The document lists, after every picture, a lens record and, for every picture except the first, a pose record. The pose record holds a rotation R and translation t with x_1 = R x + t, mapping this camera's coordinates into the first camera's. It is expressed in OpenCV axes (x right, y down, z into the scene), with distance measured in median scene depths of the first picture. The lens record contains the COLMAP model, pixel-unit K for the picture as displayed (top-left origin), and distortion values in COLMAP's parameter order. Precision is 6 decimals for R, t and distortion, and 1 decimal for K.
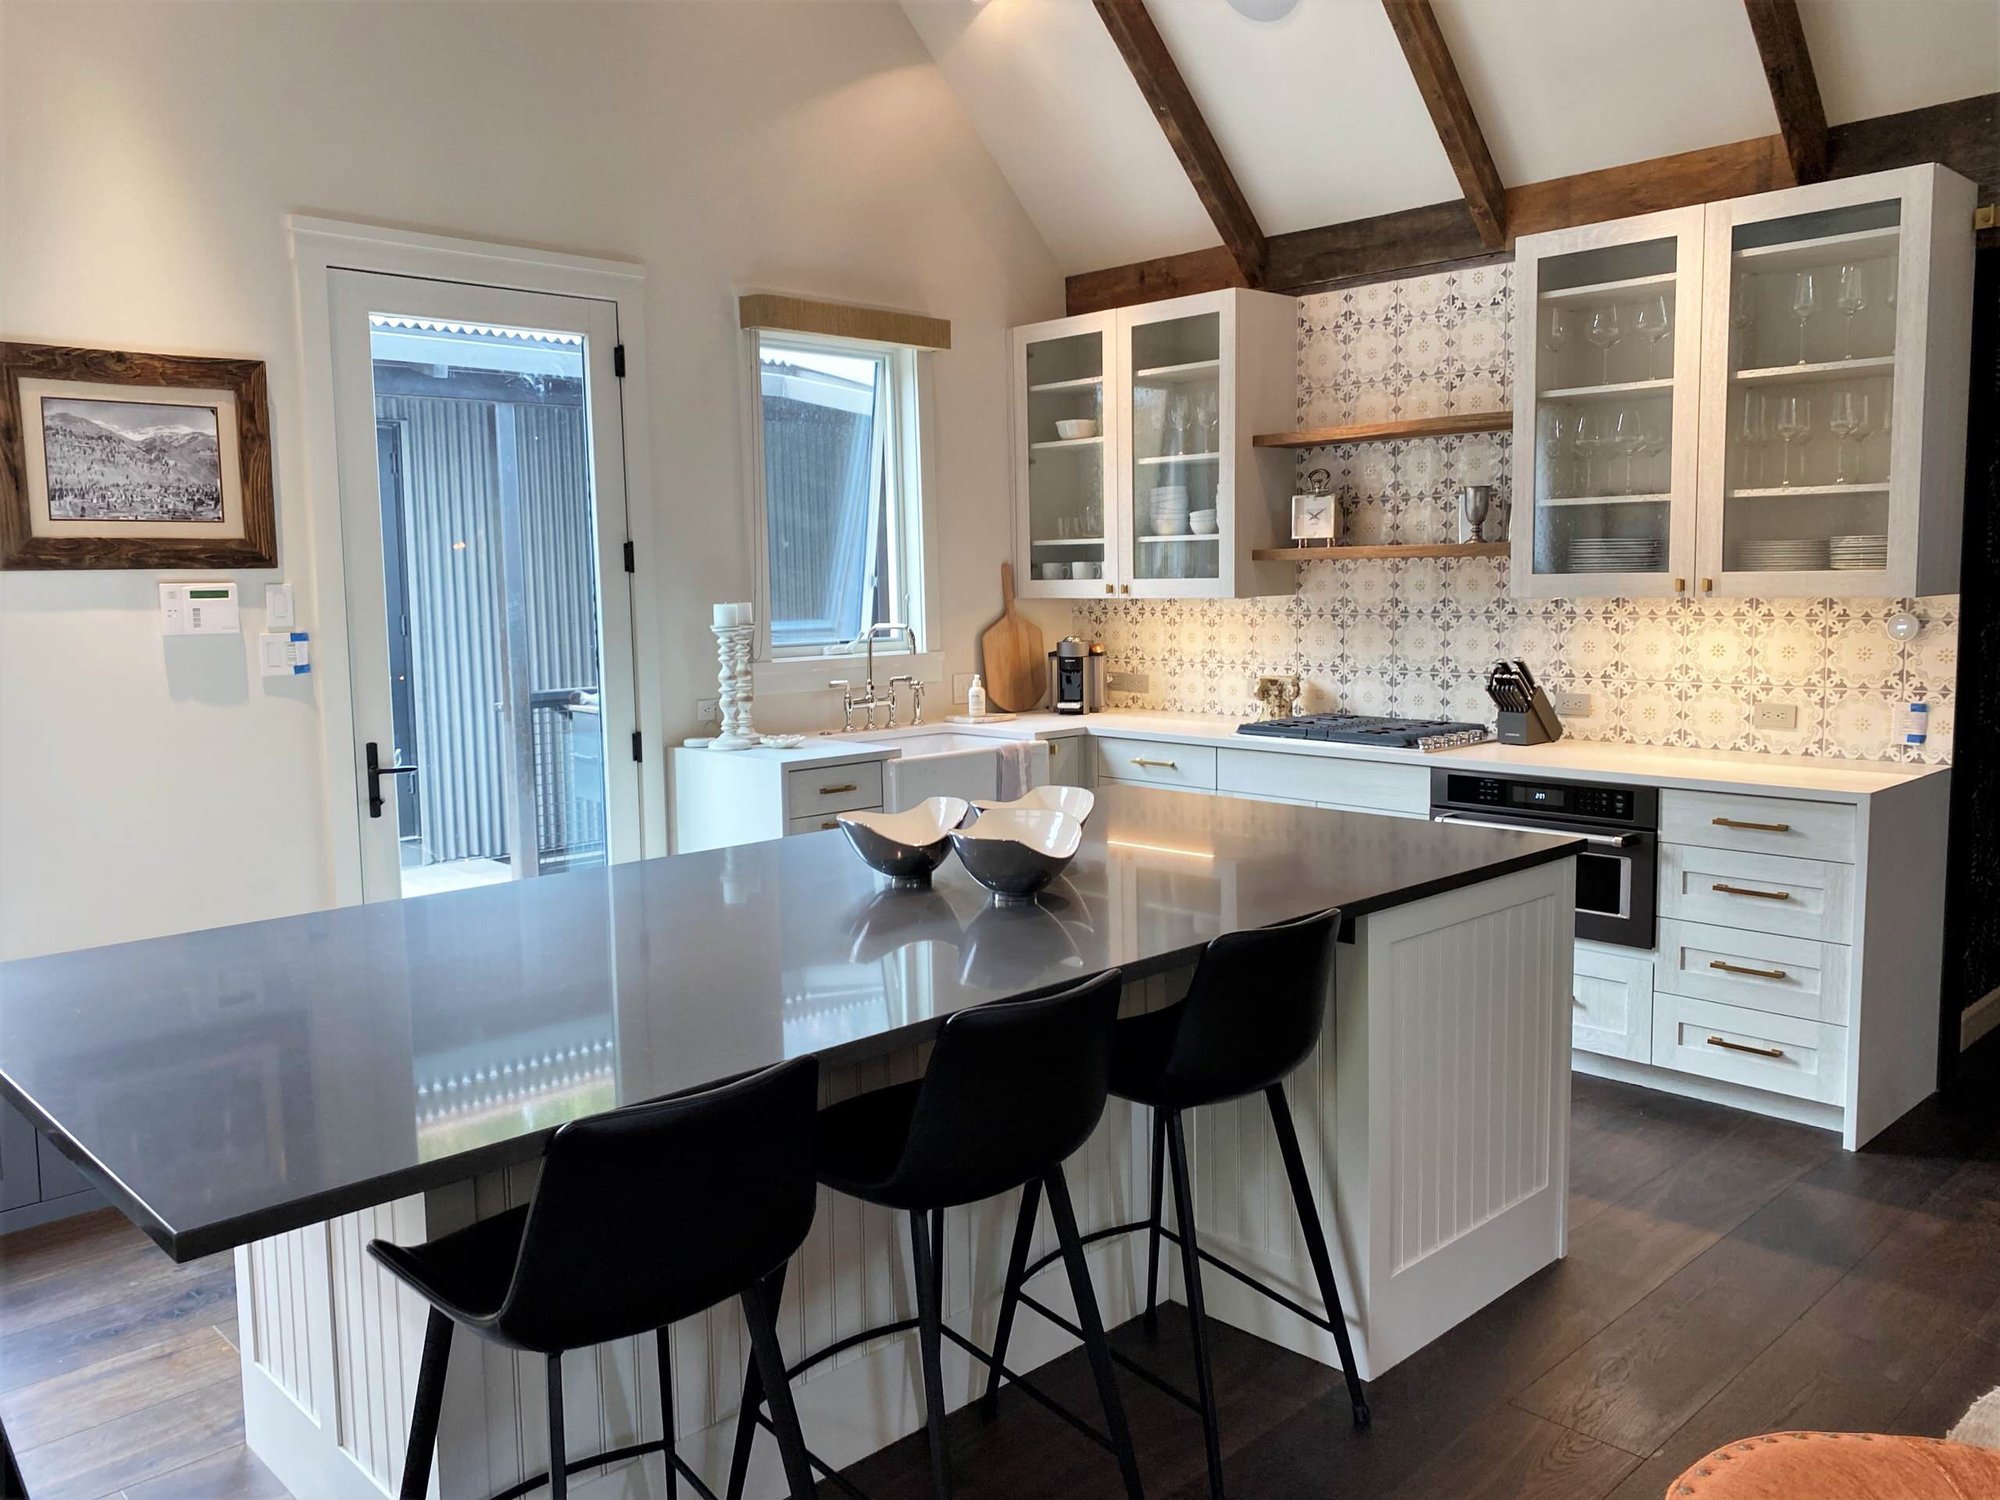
lens RADIAL K [[1557.7, 0, 998.2], [0, 1557.7, 730.8], [0, 0, 1]] dist [0.028827, -0.031816]
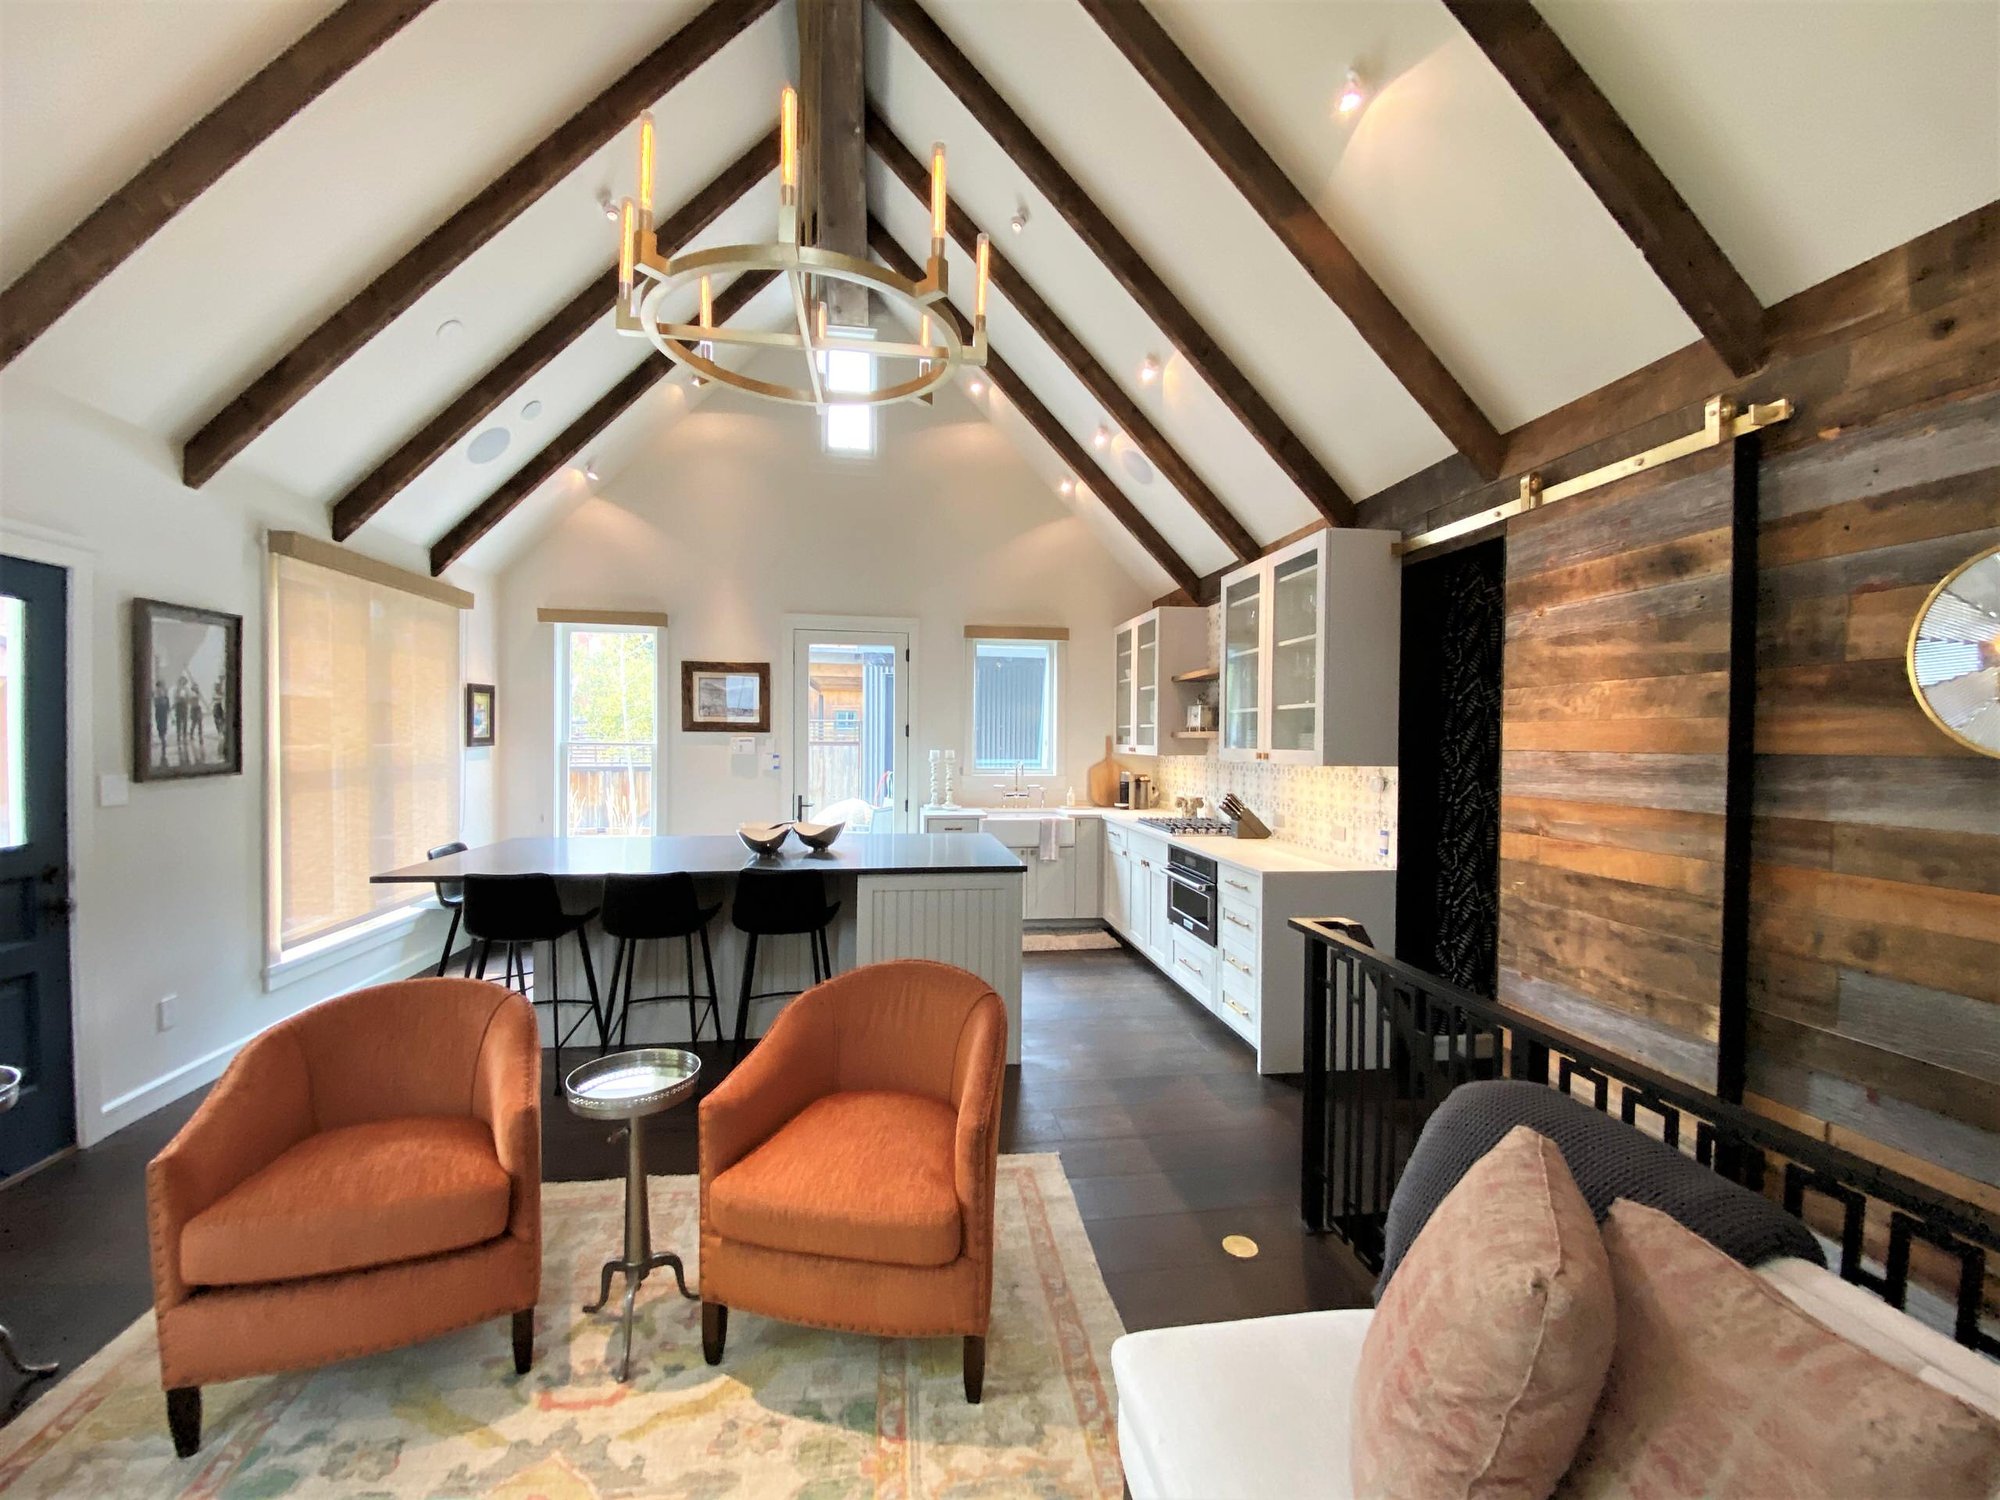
lens RADIAL K [[800.0, 0, 990.3], [0, 800.0, 751.2], [0, 0, 1]] dist [-0.019278, -0.002753]
pose [[0.807528, 0.032796, -0.588916, 0.659368], [-0.081488, 0.995082, -0.056322, -0.016954], [0.584172, 0.093472, 0.806229, 0.042896]]
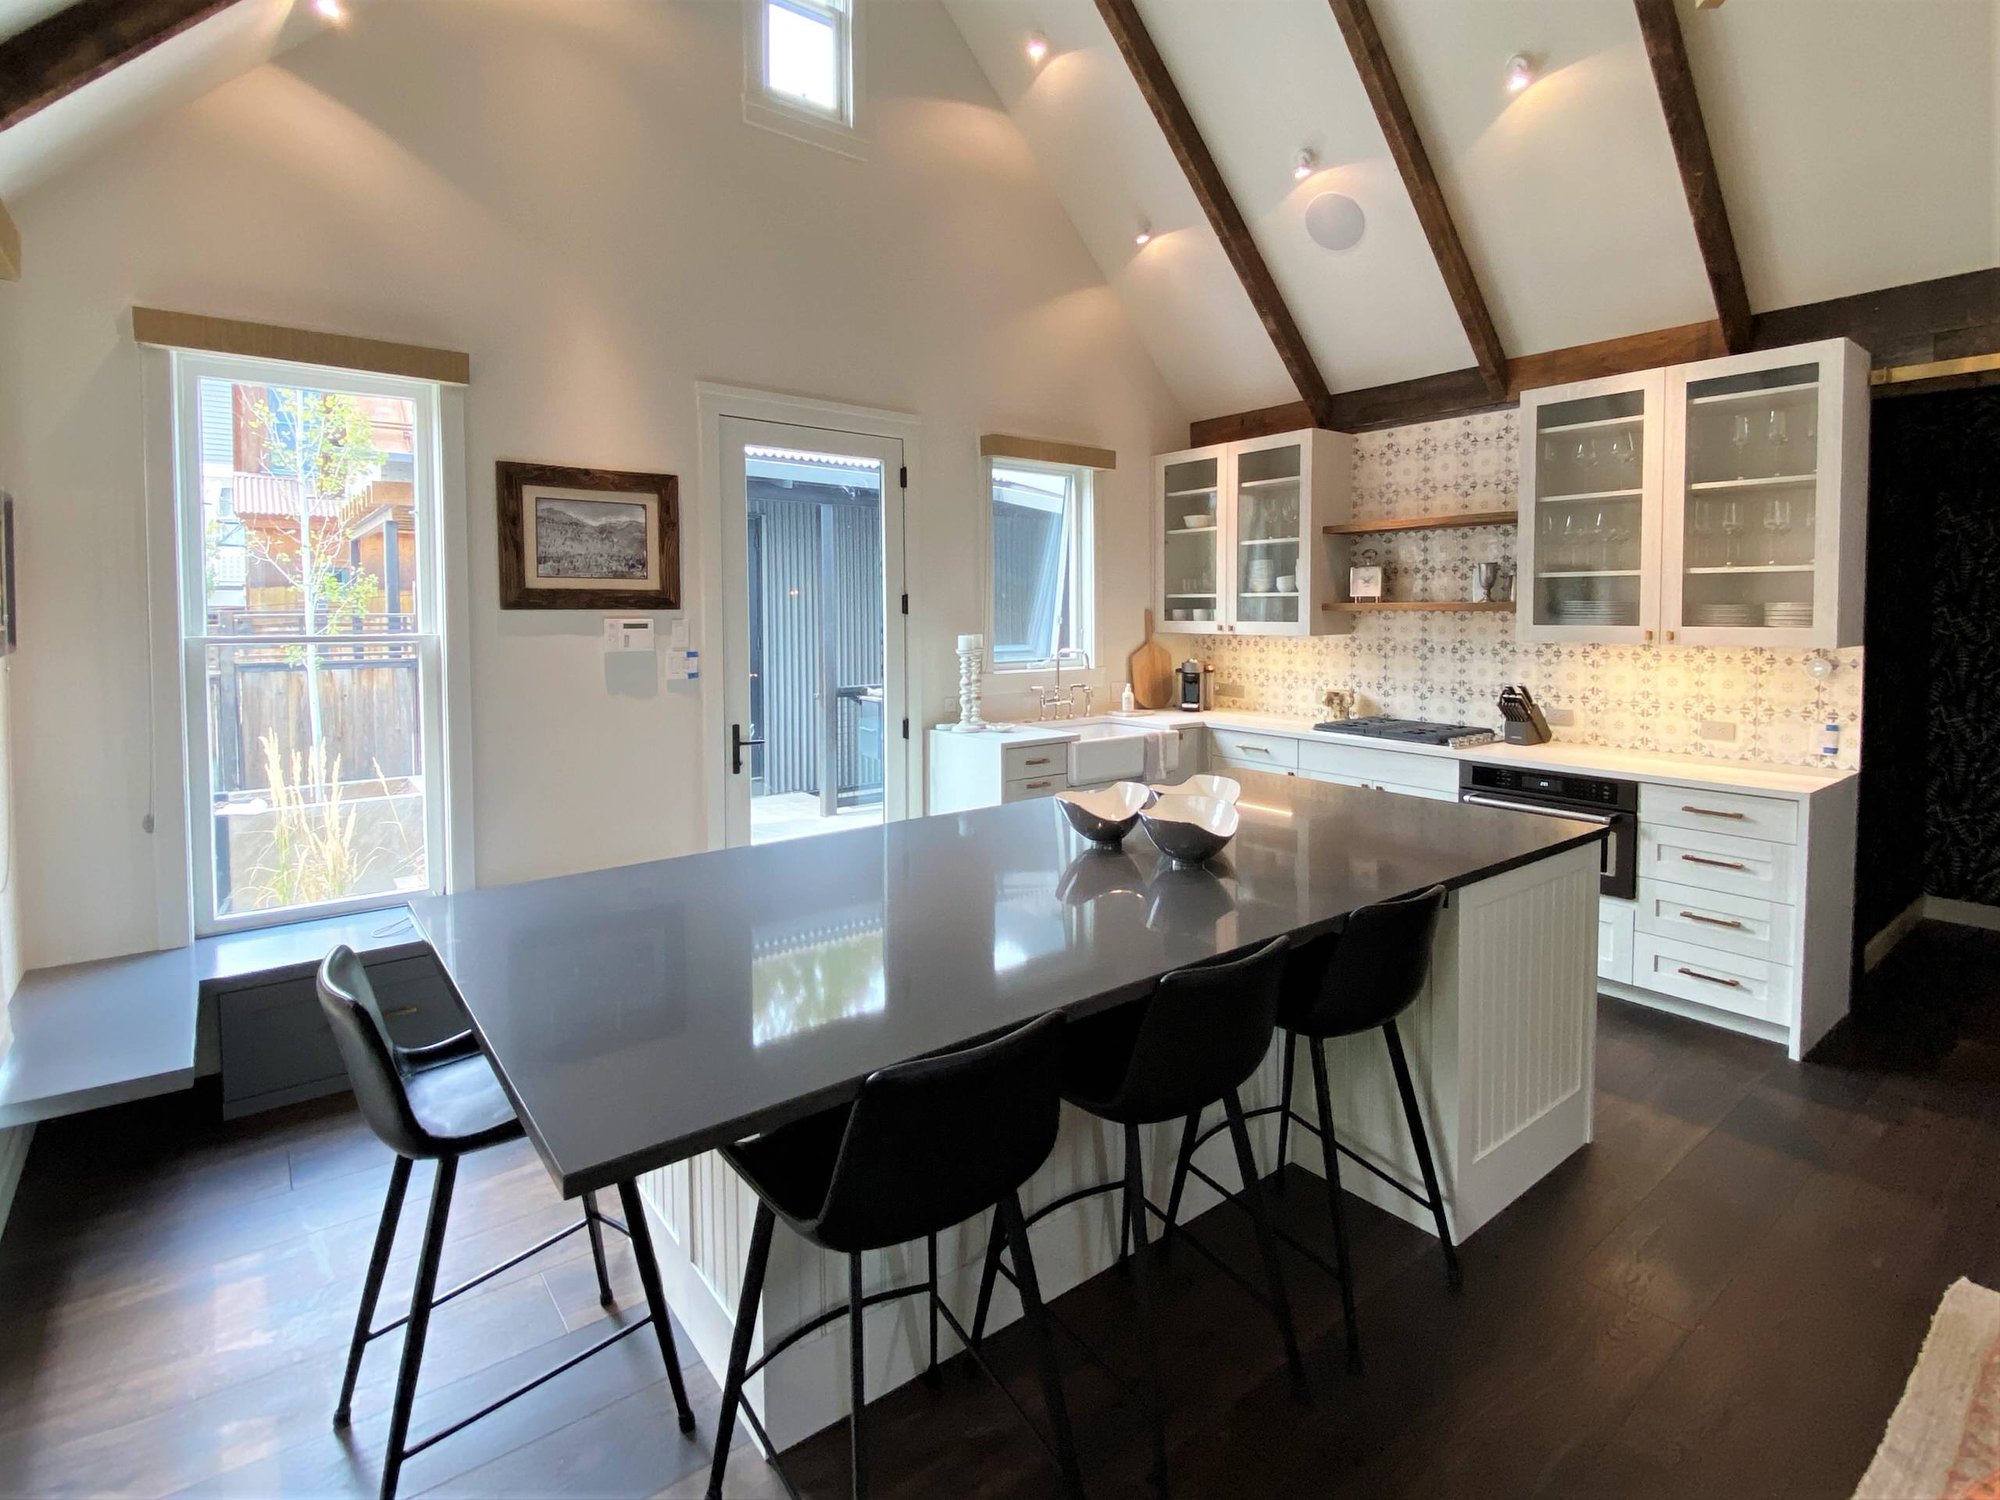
lens RADIAL K [[971.2, 0, 1030.0], [0, 971.2, 648.3], [0, 0, 1]] dist [0.009704, -0.014936]
pose [[0.995985, 0.017614, -0.087767, -0.033575], [-0.022906, 0.997956, -0.059654, -0.015510], [0.086537, 0.061425, 0.994353, 0.081941]]
